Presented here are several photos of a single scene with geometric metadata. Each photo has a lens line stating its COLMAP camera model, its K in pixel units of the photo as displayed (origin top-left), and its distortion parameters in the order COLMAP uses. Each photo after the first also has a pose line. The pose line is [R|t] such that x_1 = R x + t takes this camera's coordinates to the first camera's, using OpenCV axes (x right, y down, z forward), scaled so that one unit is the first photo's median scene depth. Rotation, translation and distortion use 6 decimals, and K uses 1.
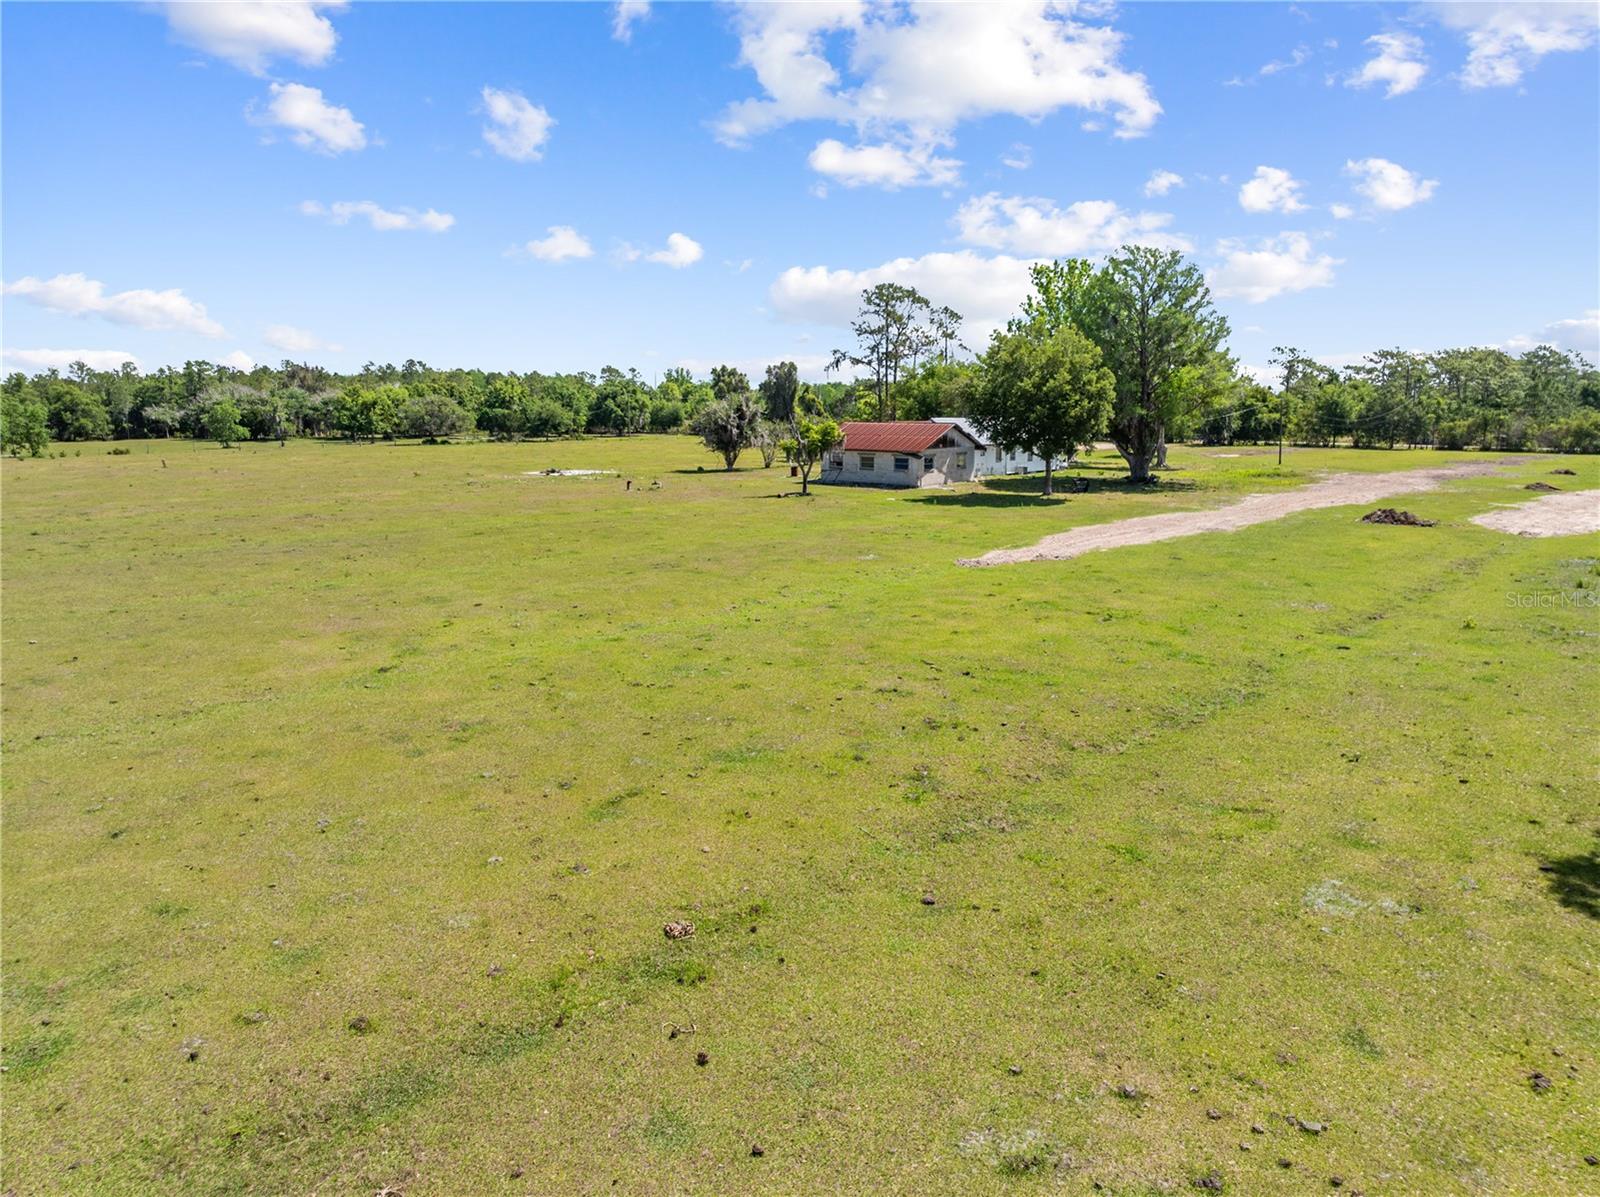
lens RADIAL K [[1124.6, 0, 809.4], [0, 1124.6, 595.9], [0, 0, 1]] dist [-0.031403, -0.005158]
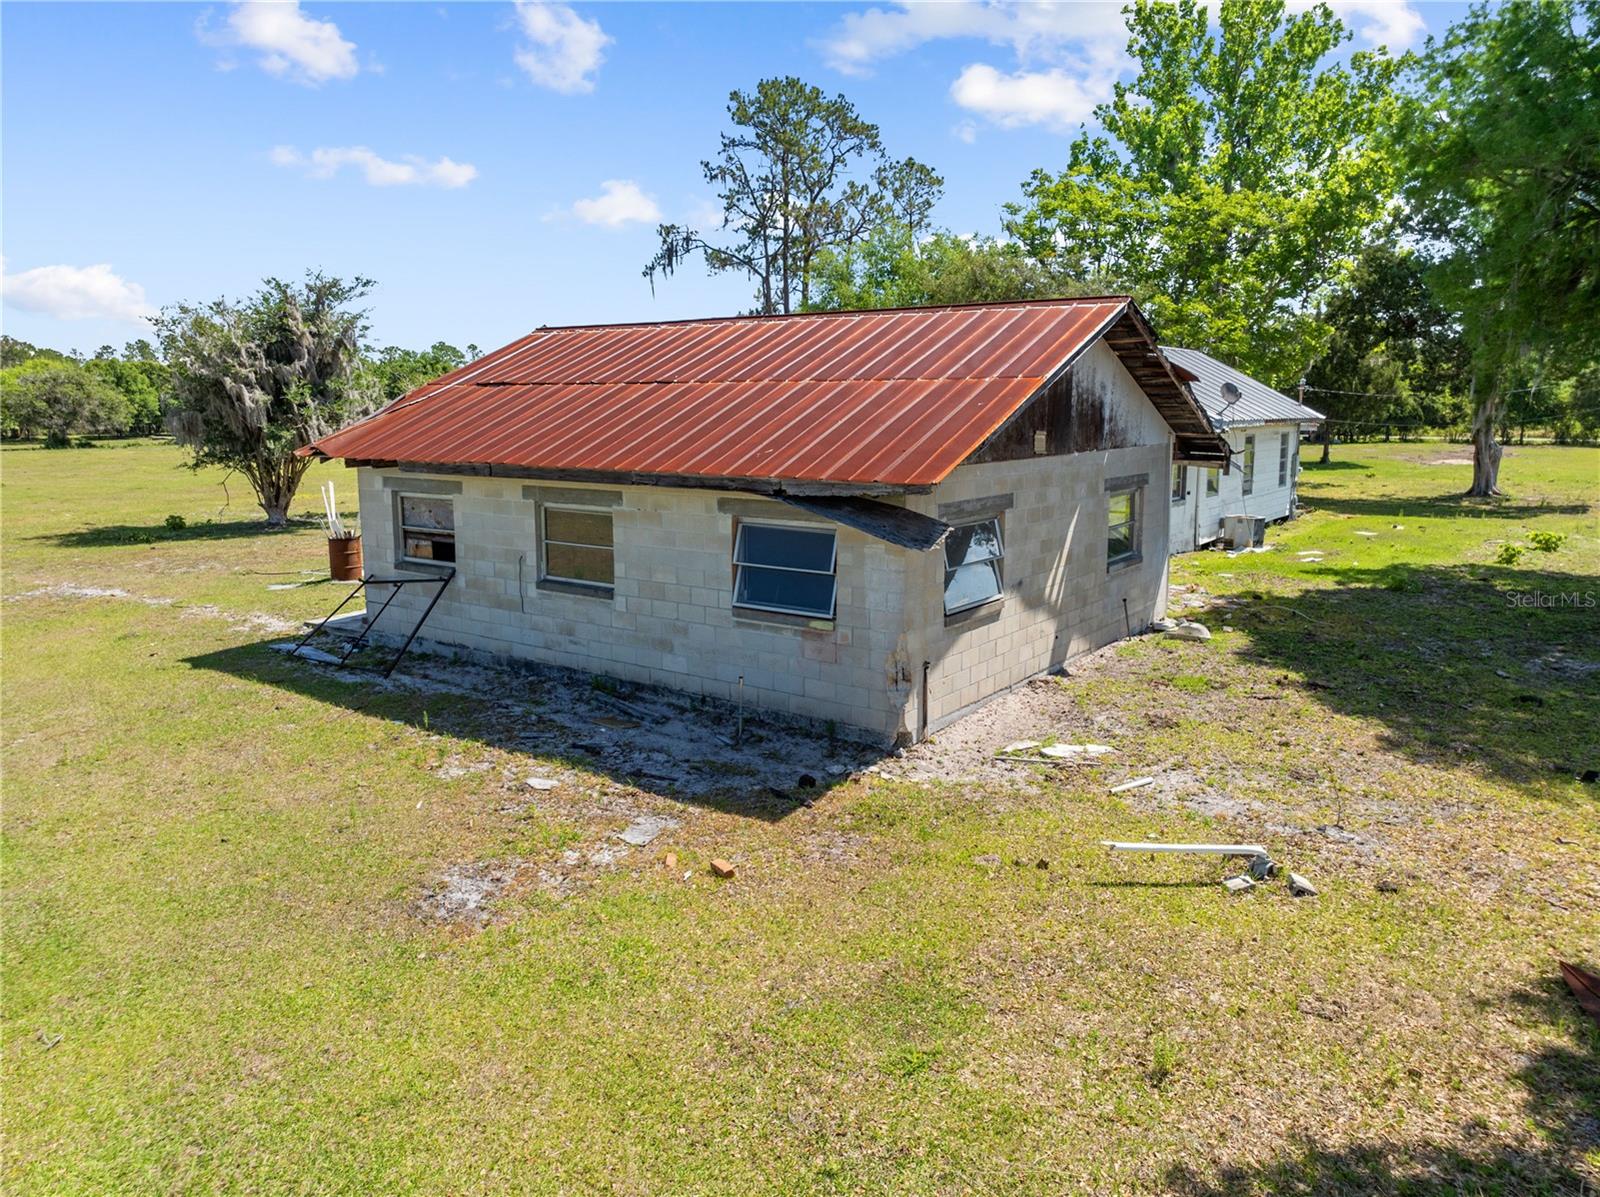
lens RADIAL K [[1124.6, 0, 809.4], [0, 1124.6, 595.9], [0, 0, 1]] dist [-0.031403, -0.005158]
pose [[0.997976, -0.012961, 0.062264, 0.061476], [0.012933, 0.999916, 0.000848, -0.092335], [-0.062270, -0.000041, 0.998059, 0.693140]]
